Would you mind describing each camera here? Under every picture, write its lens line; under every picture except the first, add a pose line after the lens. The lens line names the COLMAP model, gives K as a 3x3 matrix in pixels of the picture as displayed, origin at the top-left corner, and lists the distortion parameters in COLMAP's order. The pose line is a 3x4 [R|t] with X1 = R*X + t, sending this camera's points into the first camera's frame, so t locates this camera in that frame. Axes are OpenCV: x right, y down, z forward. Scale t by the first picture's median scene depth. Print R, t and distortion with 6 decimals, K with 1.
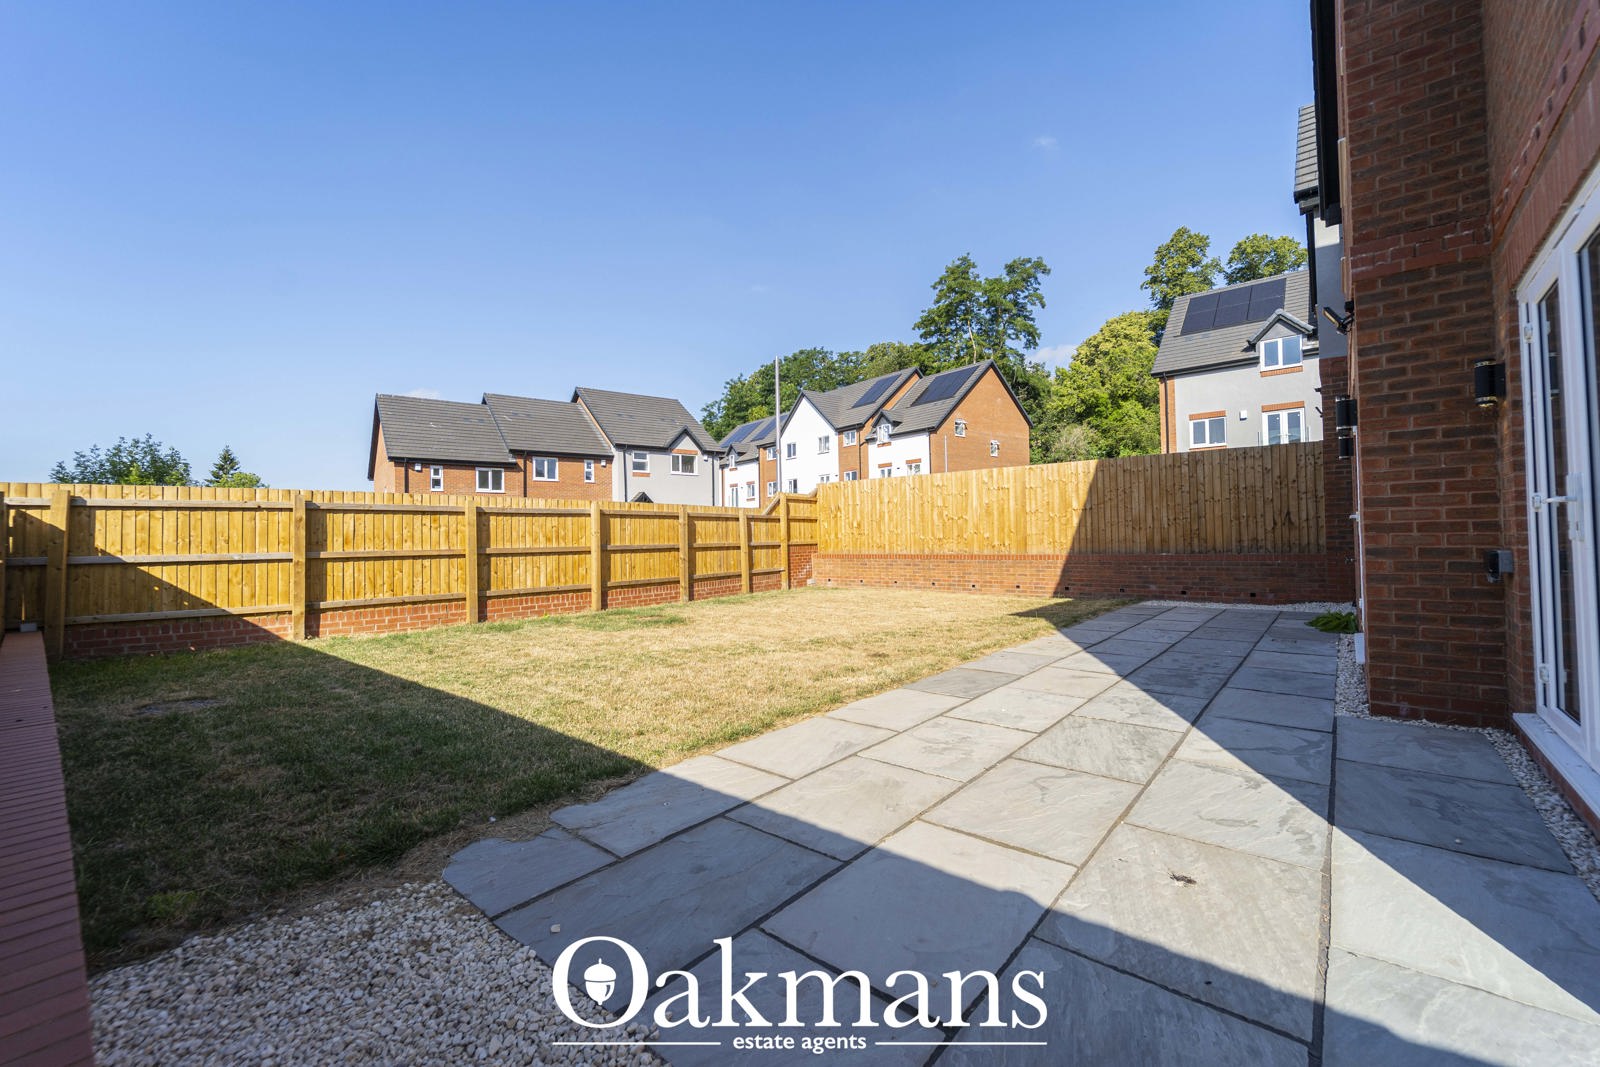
lens RADIAL K [[643.1, 0, 797.2], [0, 643.1, 528.4], [0, 0, 1]] dist [0.002725, -0.003088]
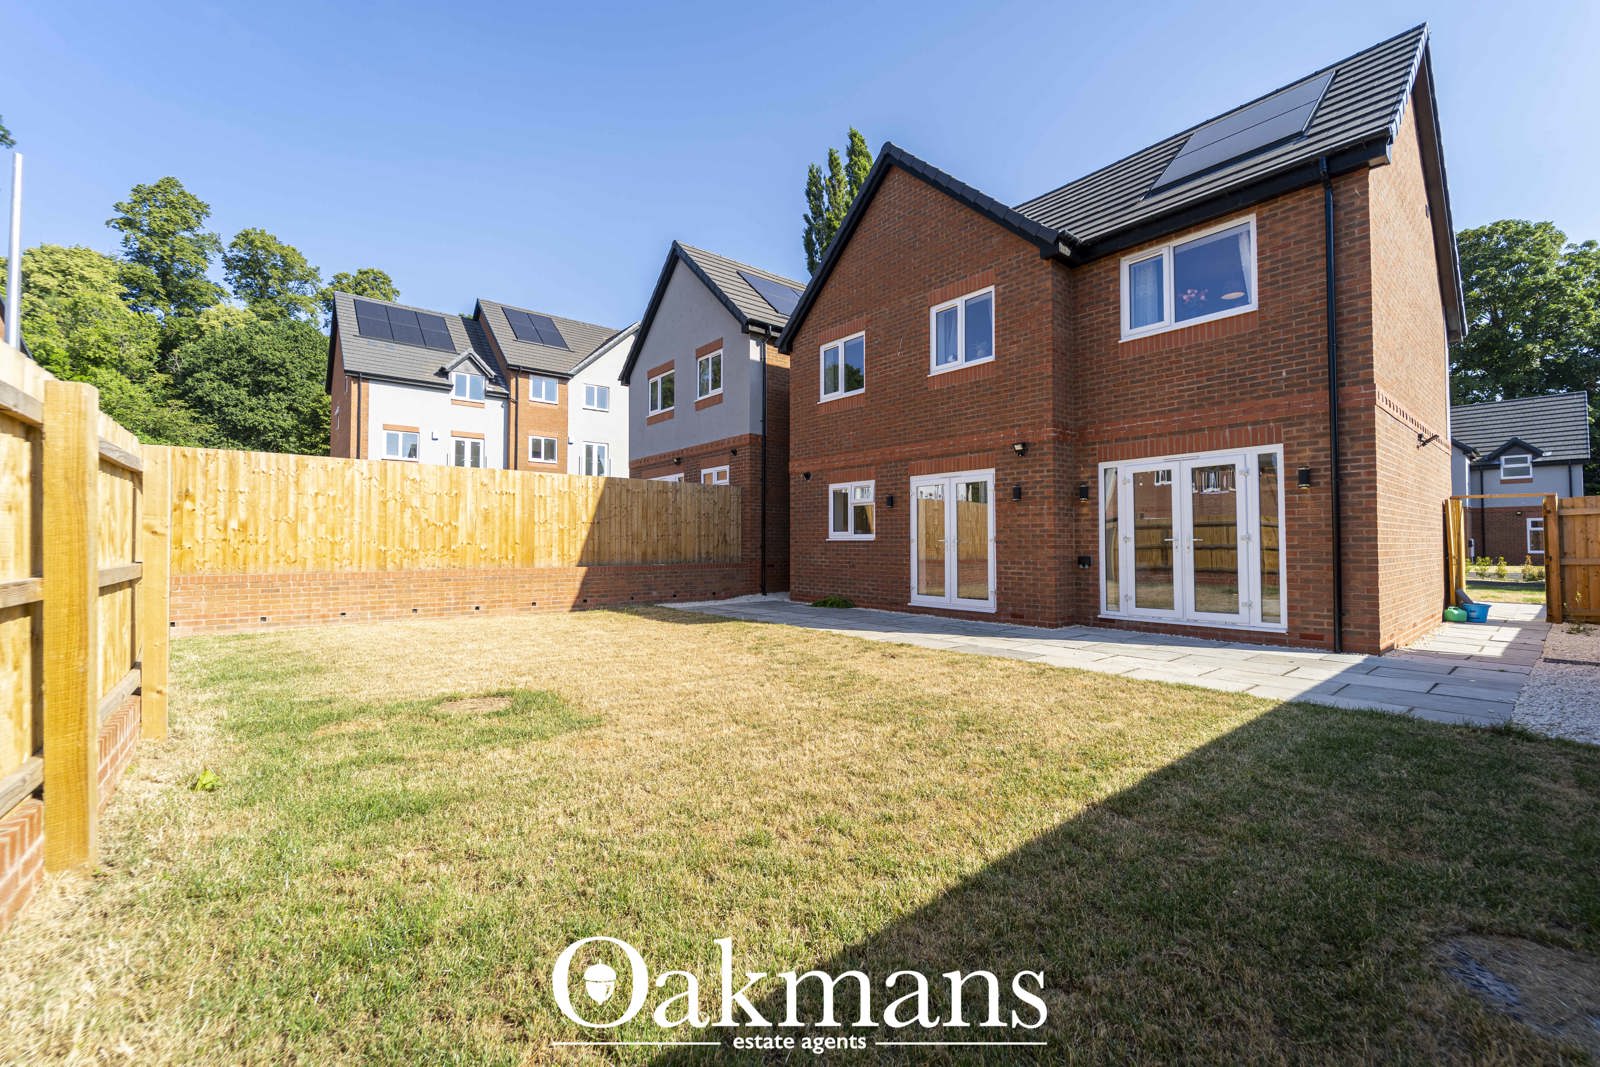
lens RADIAL K [[643.1, 0, 797.2], [0, 643.1, 528.4], [0, 0, 1]] dist [0.002725, -0.003088]
pose [[0.171645, 0.041518, 0.984284, -0.438321], [-0.018851, 0.999067, -0.038854, 0.011201], [-0.984979, -0.011886, 0.172267, 0.426491]]
